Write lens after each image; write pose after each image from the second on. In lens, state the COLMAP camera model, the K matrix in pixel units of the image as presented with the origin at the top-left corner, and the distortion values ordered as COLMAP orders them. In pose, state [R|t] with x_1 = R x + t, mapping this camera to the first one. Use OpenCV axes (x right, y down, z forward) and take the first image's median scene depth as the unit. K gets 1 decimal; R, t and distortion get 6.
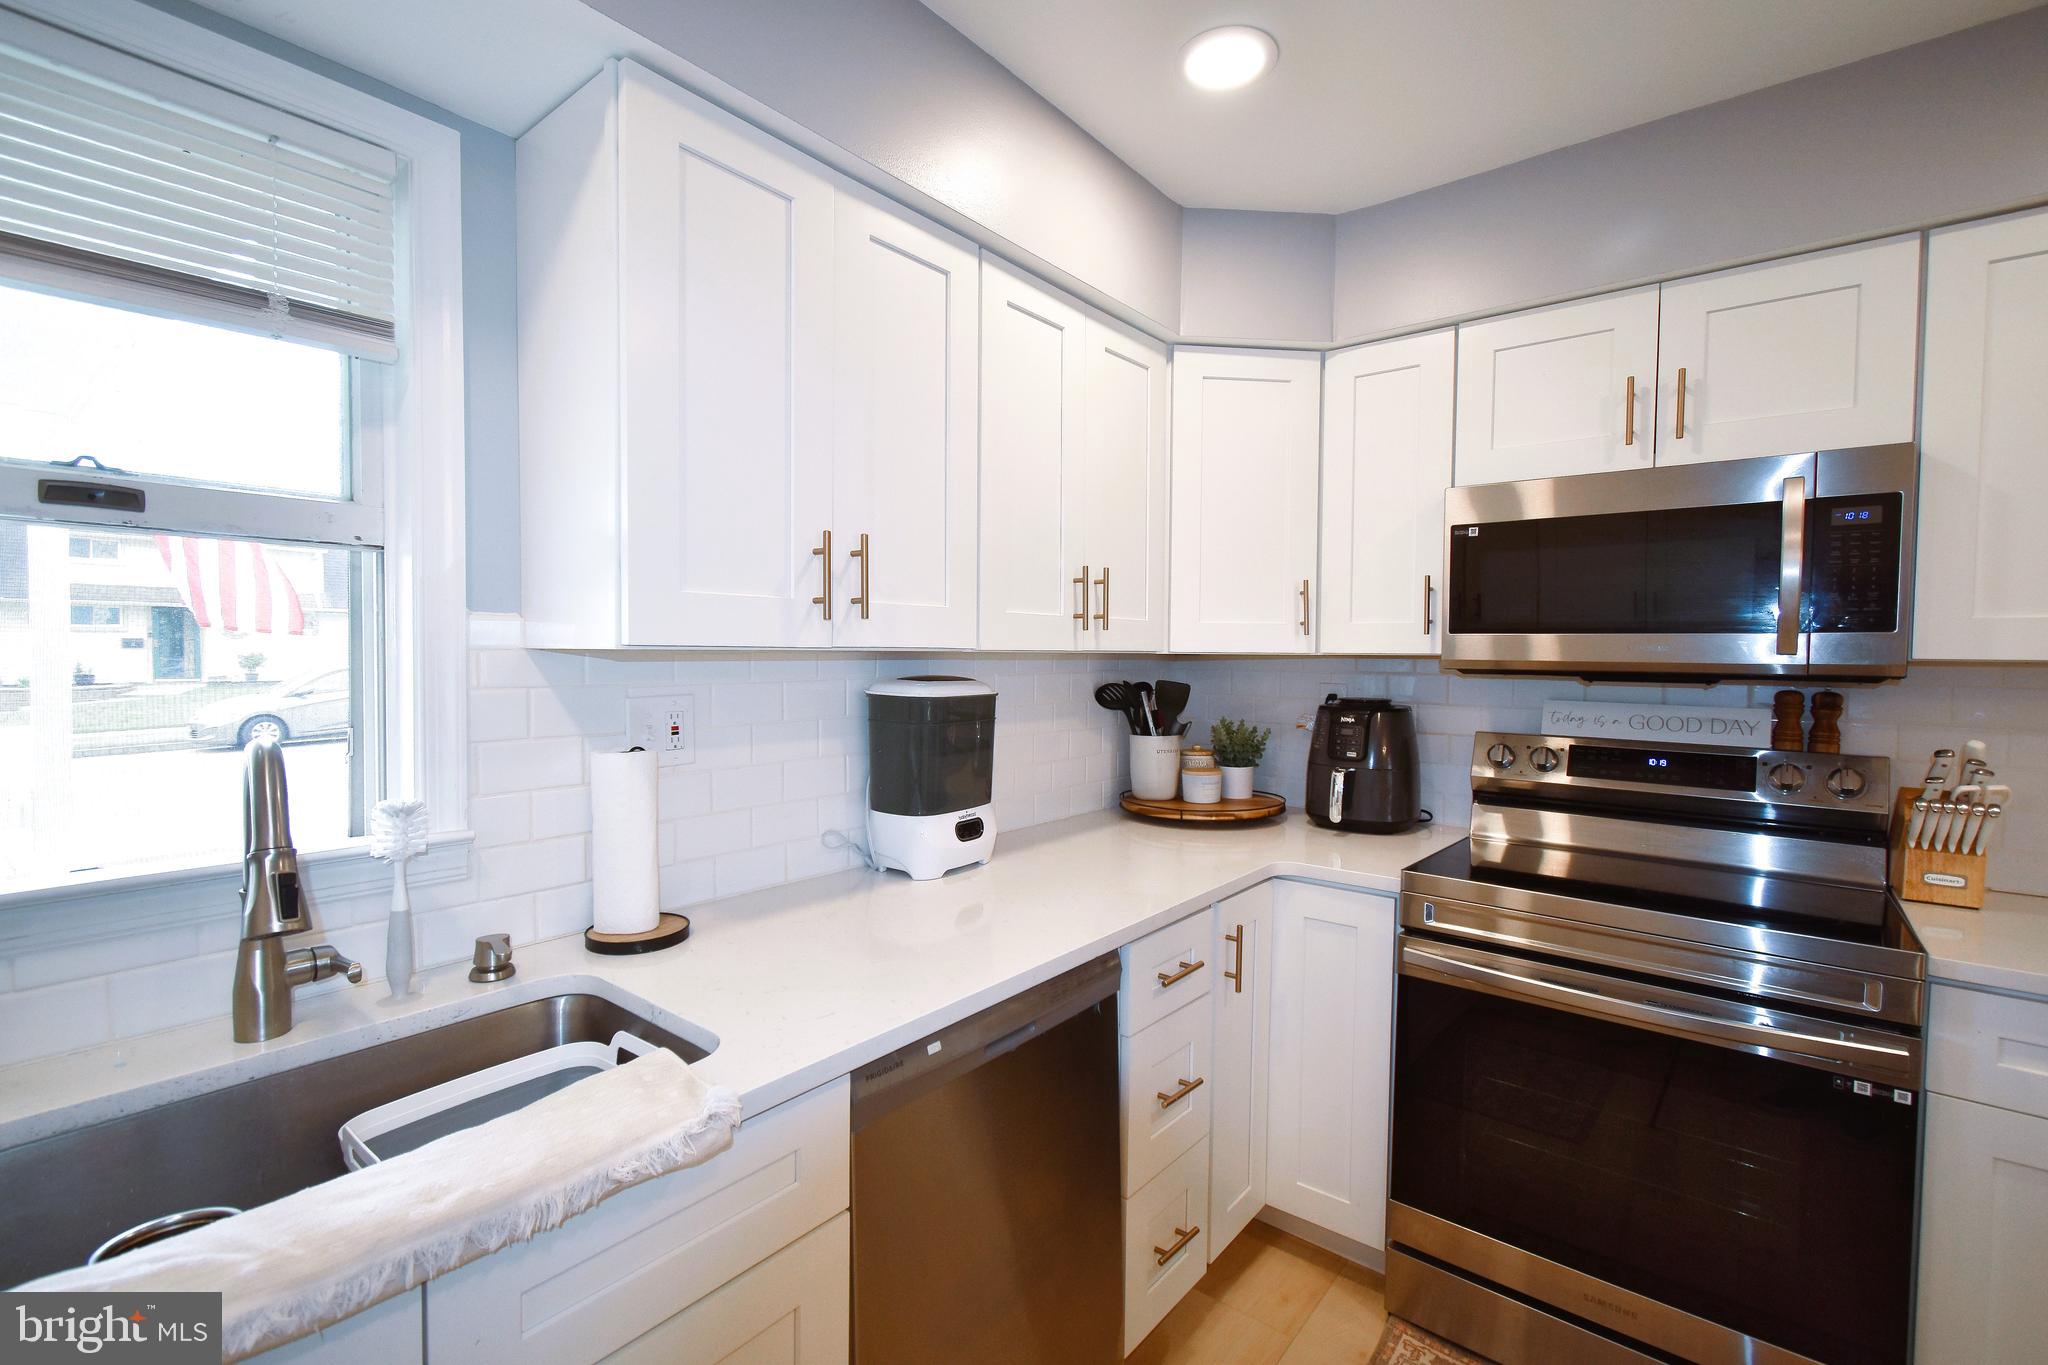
lens RADIAL K [[904.5, 0, 1027.1], [0, 904.5, 679.7], [0, 0, 1]] dist [0.000780, 0.000415]
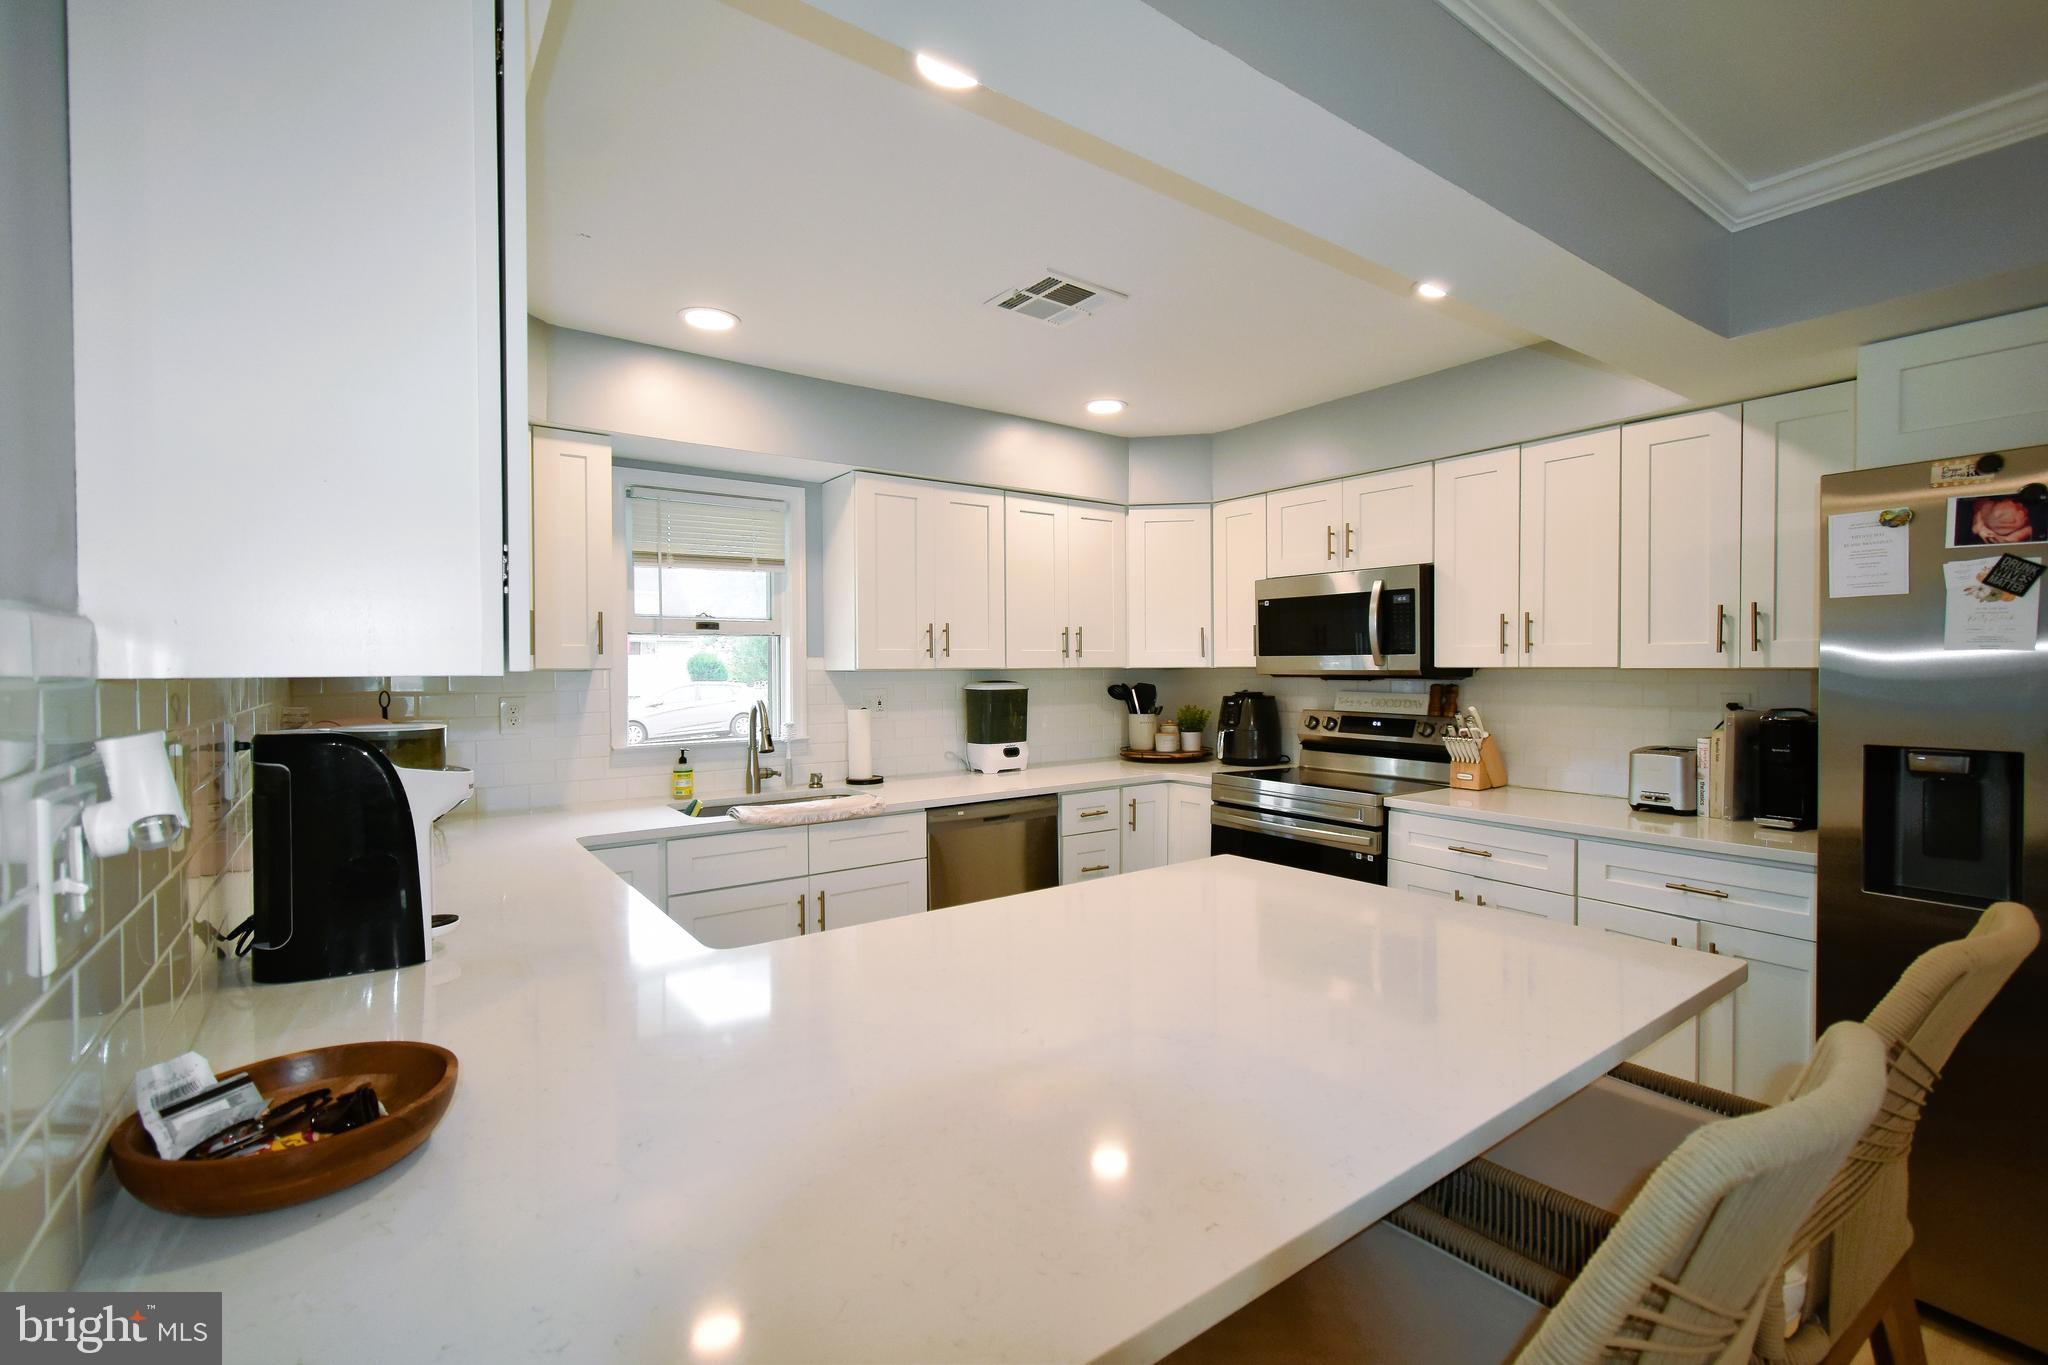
lens RADIAL K [[904.5, 0, 1027.1], [0, 904.5, 679.7], [0, 0, 1]] dist [0.000780, 0.000415]
pose [[0.965704, -0.009617, -0.259466, 0.517173], [0.005804, 0.999864, -0.015459, 0.027366], [0.259579, 0.013423, 0.965629, -1.032066]]
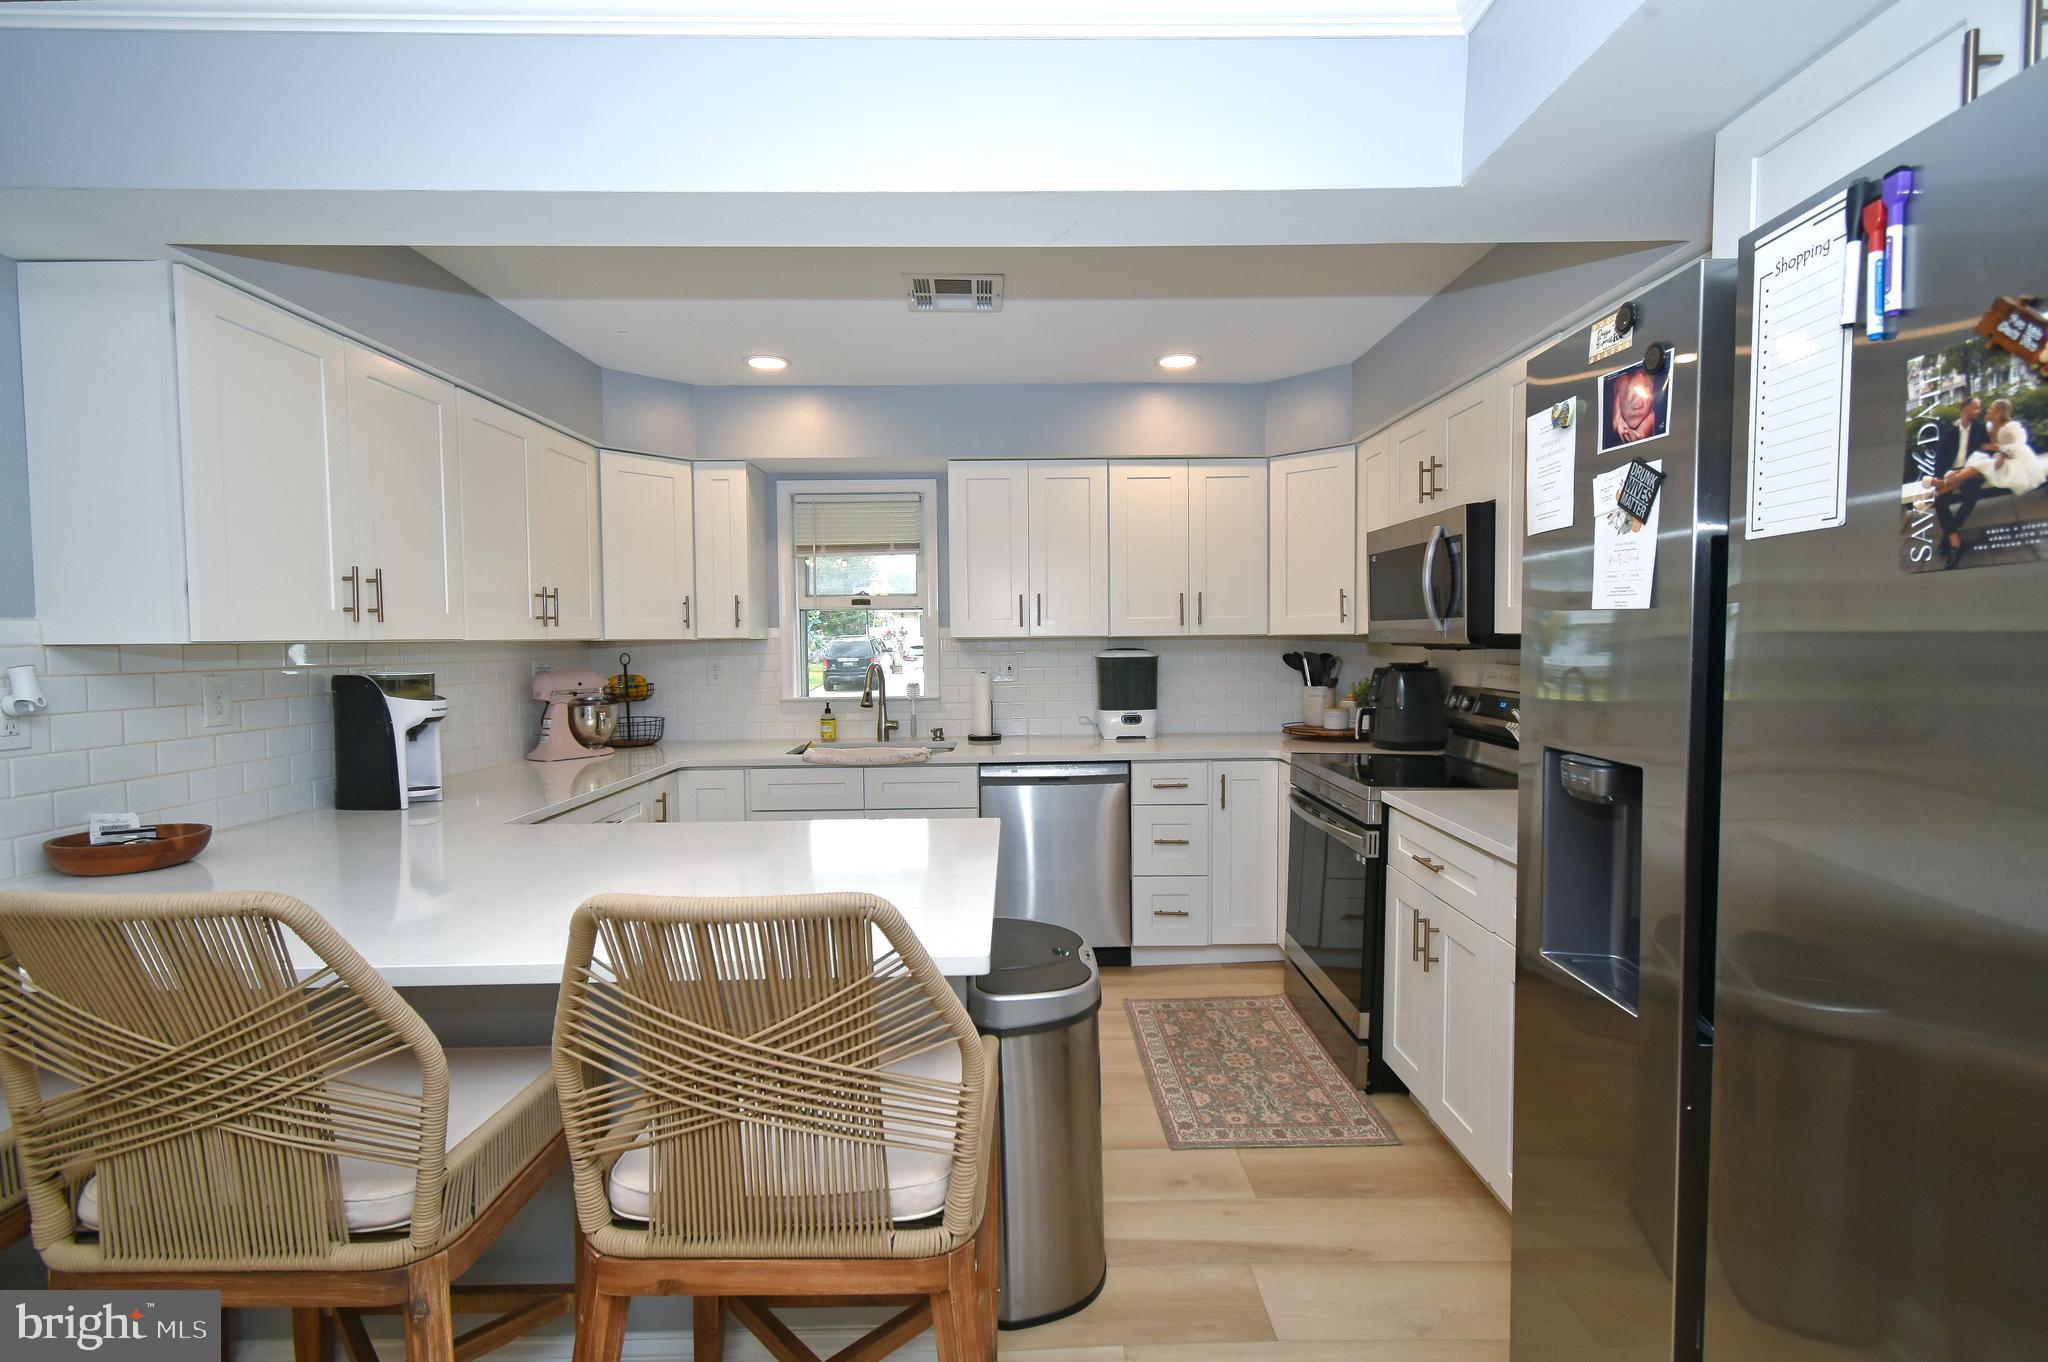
lens RADIAL K [[932.7, 0, 1024.0], [0, 932.7, 681.0], [0, 0, 1]] dist [0.002224, -0.000283]
pose [[0.635138, 0.022198, -0.772080, 1.452160], [-0.007717, 0.999719, 0.022394, 0.026371], [0.772360, -0.008266, 0.635131, -0.589204]]
